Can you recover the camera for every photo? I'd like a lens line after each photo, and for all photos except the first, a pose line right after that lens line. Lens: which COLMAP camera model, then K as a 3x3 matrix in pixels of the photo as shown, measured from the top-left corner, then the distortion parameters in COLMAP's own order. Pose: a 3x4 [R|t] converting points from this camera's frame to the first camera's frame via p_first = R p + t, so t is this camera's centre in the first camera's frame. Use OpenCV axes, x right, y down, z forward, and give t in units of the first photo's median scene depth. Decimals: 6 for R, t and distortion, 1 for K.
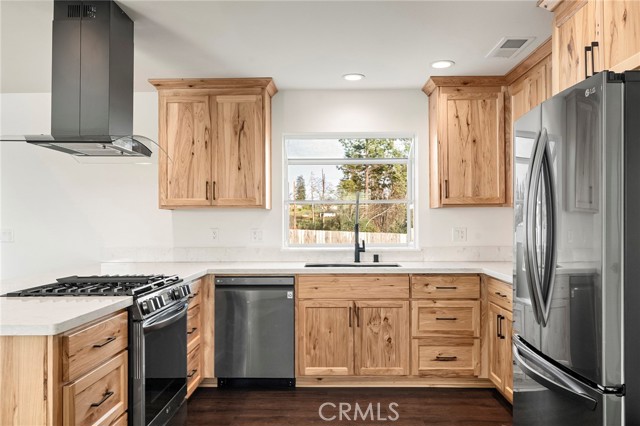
lens RADIAL K [[506.9, 0, 330.7], [0, 506.9, 215.0], [0, 0, 1]] dist [-0.002674, -0.003658]
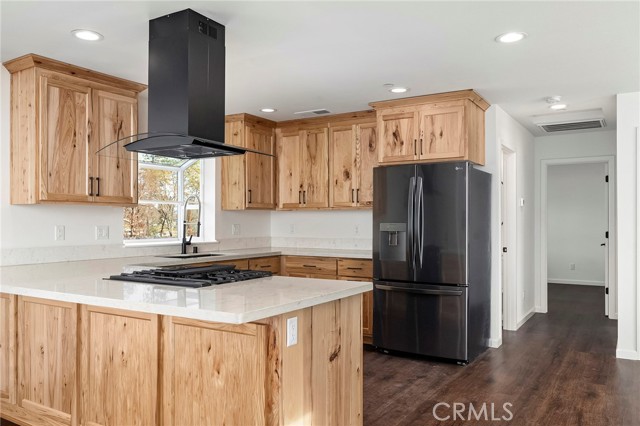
lens RADIAL K [[503.1, 0, 319.4], [0, 503.1, 220.4], [0, 0, 1]] dist [-0.004517, -0.003332]
pose [[0.508587, 0.004990, 0.860996, -0.907984], [-0.015272, 0.999878, 0.003226, 0.006943], [-0.860875, -0.014790, 0.508601, 0.148294]]
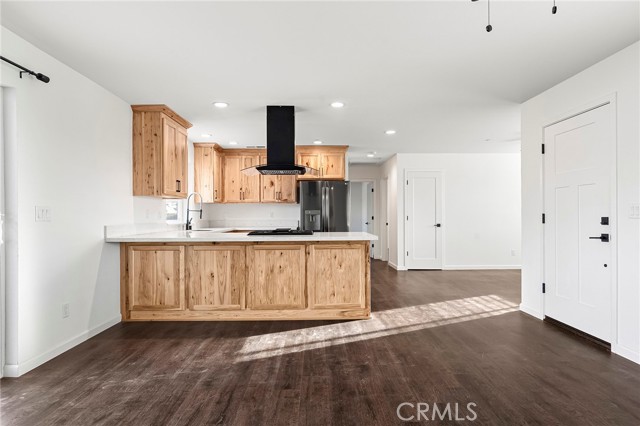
lens RADIAL K [[381.7, 0, 320.0], [0, 381.7, 213.0], [0, 0, 1]] dist [-0.004894, -0.000825]
pose [[-0.041224, 0.013546, 0.999058, -1.553920], [-0.010476, 0.999847, -0.013989, 0.051037], [-0.999095, -0.011043, -0.041076, 0.647680]]
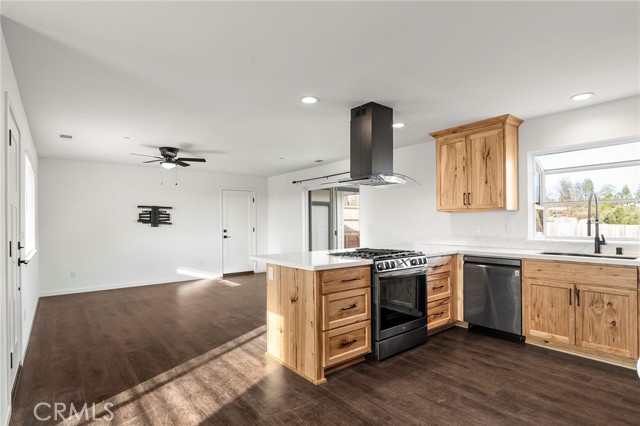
lens RADIAL K [[332.5, 0, 320.6], [0, 332.5, 219.8], [0, 0, 1]] dist [0.000868, 0.000047]
pose [[0.644007, -0.007994, -0.764978, 0.257491], [0.019467, 0.999793, 0.005941, -0.000292], [0.764772, -0.018718, 0.644029, 0.028716]]
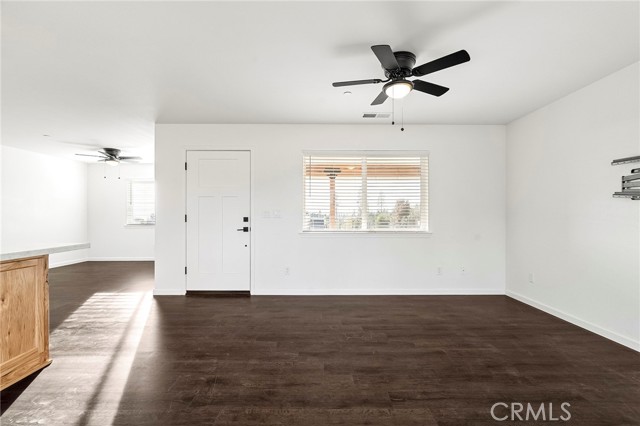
lens RADIAL K [[281.2, 0, 320.0], [0, 281.2, 213.0], [0, 0, 1]] dist [-0.000130, -0.000032]
pose [[-0.999557, 0.004478, -0.029439, -0.993193], [0.005139, 0.999736, -0.022394, 0.050839], [0.029331, -0.022535, -0.999316, 1.041691]]
